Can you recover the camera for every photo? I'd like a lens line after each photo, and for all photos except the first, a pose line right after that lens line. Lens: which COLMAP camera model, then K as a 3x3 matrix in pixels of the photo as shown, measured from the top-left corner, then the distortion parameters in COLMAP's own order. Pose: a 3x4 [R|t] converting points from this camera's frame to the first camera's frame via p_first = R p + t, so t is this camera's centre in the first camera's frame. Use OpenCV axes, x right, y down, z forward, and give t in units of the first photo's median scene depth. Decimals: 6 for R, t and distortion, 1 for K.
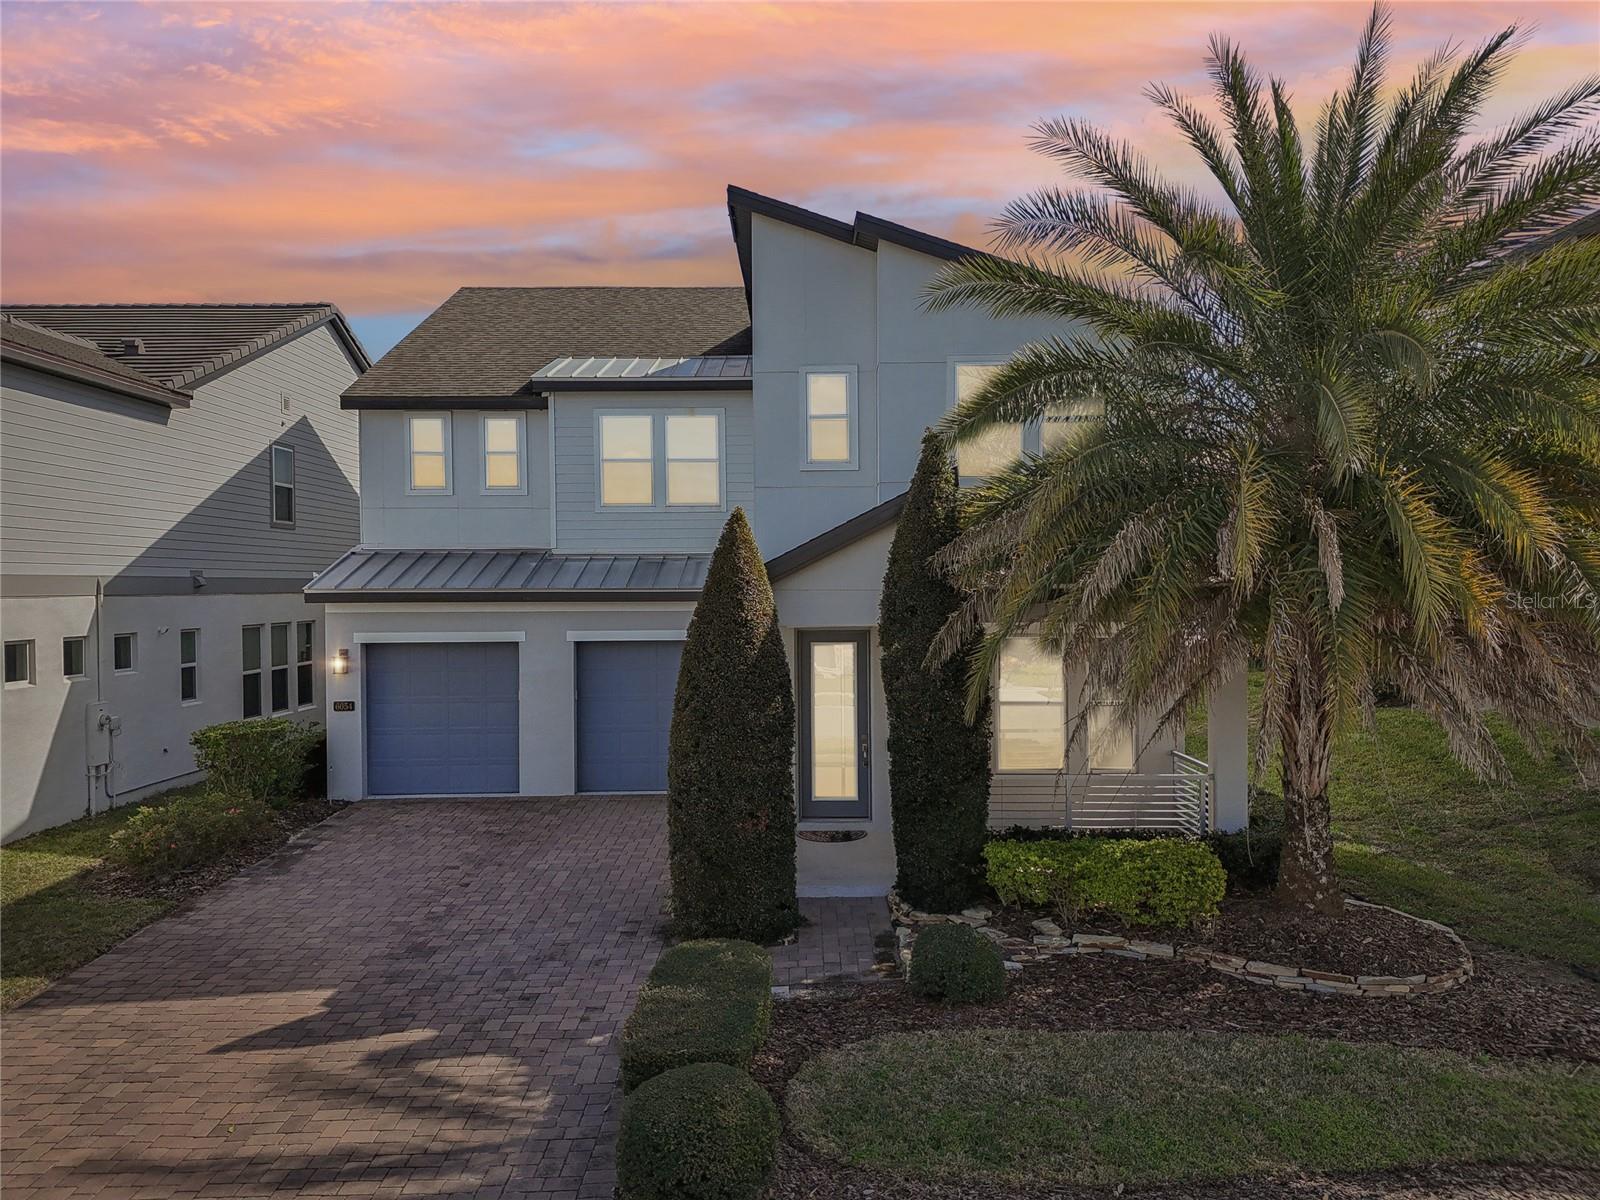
lens RADIAL K [[1179.6, 0, 800.0], [0, 1179.6, 600.0], [0, 0, 1]] dist [0.050739, -0.040317]
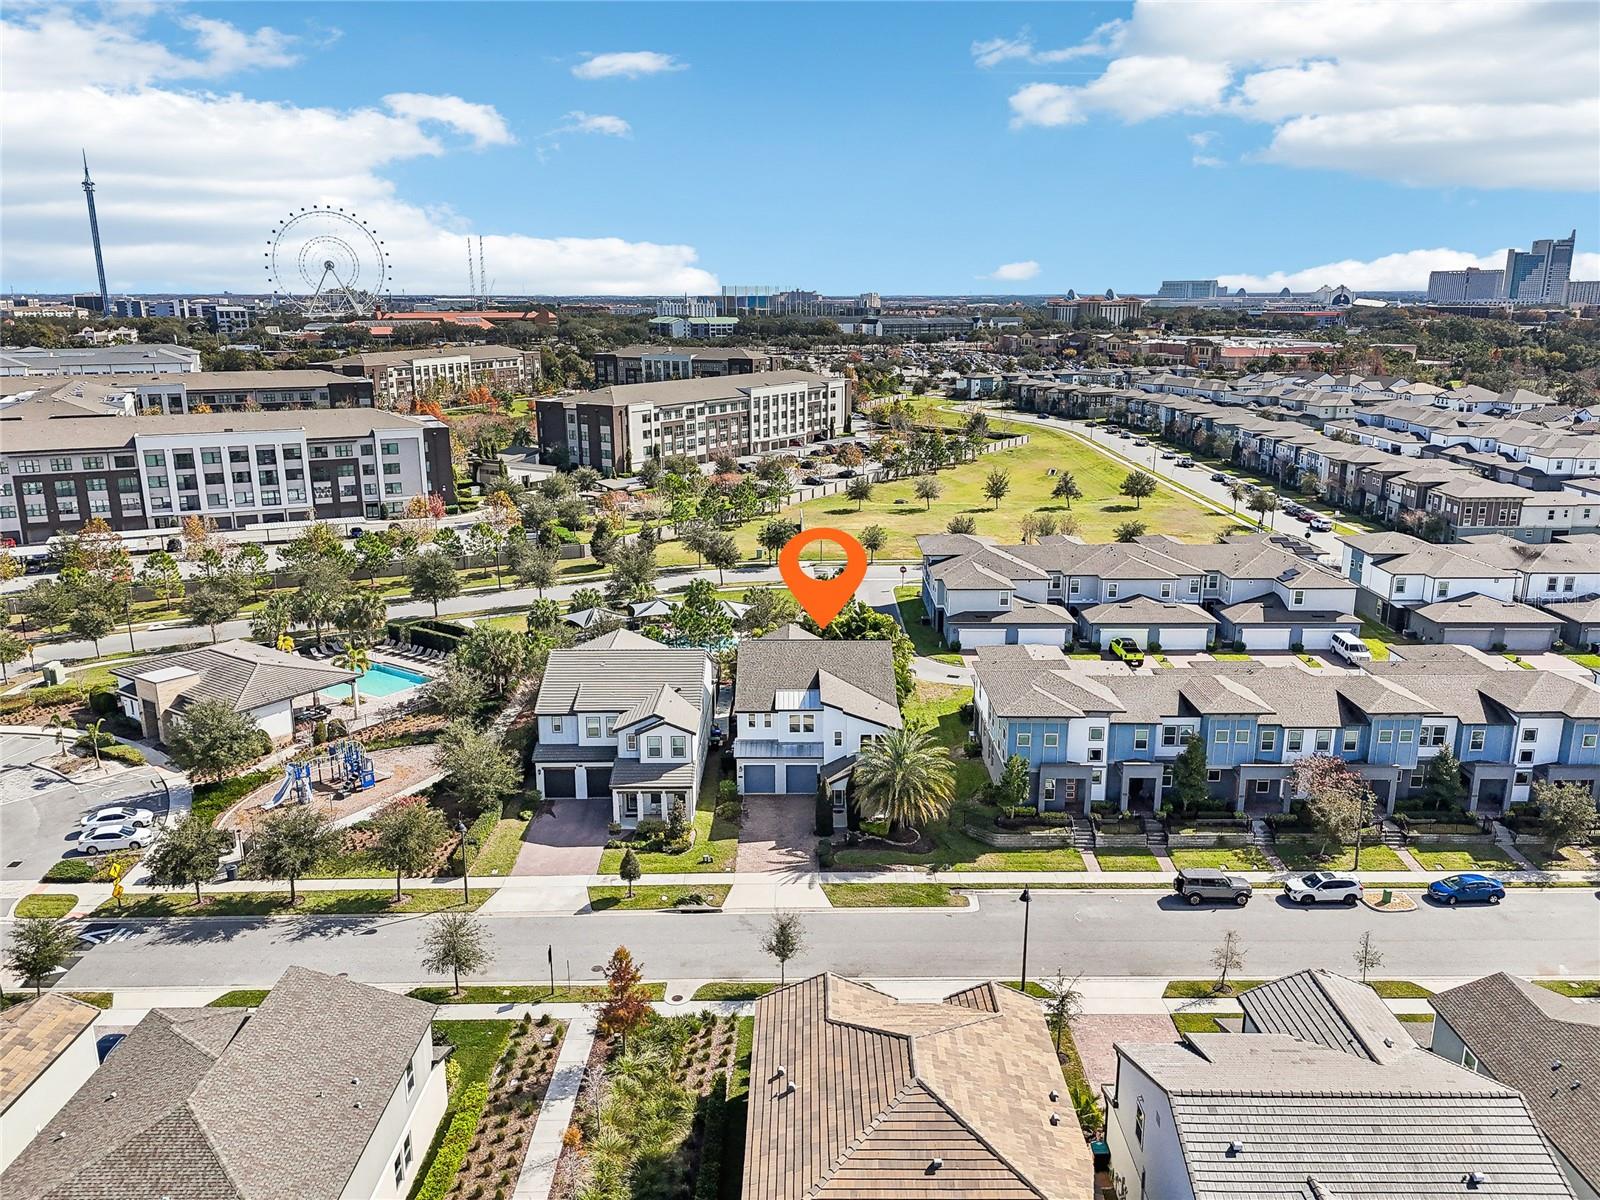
lens RADIAL K [[1207.3, 0, 802.2], [0, 1207.3, 582.4], [0, 0, 1]] dist [0.102825, -0.165094]
pose [[0.999988, 0.003327, 0.003603, -0.246323], [-0.004040, 0.975288, 0.220900, -3.123949], [-0.002779, -0.220912, 0.975290, -6.447575]]
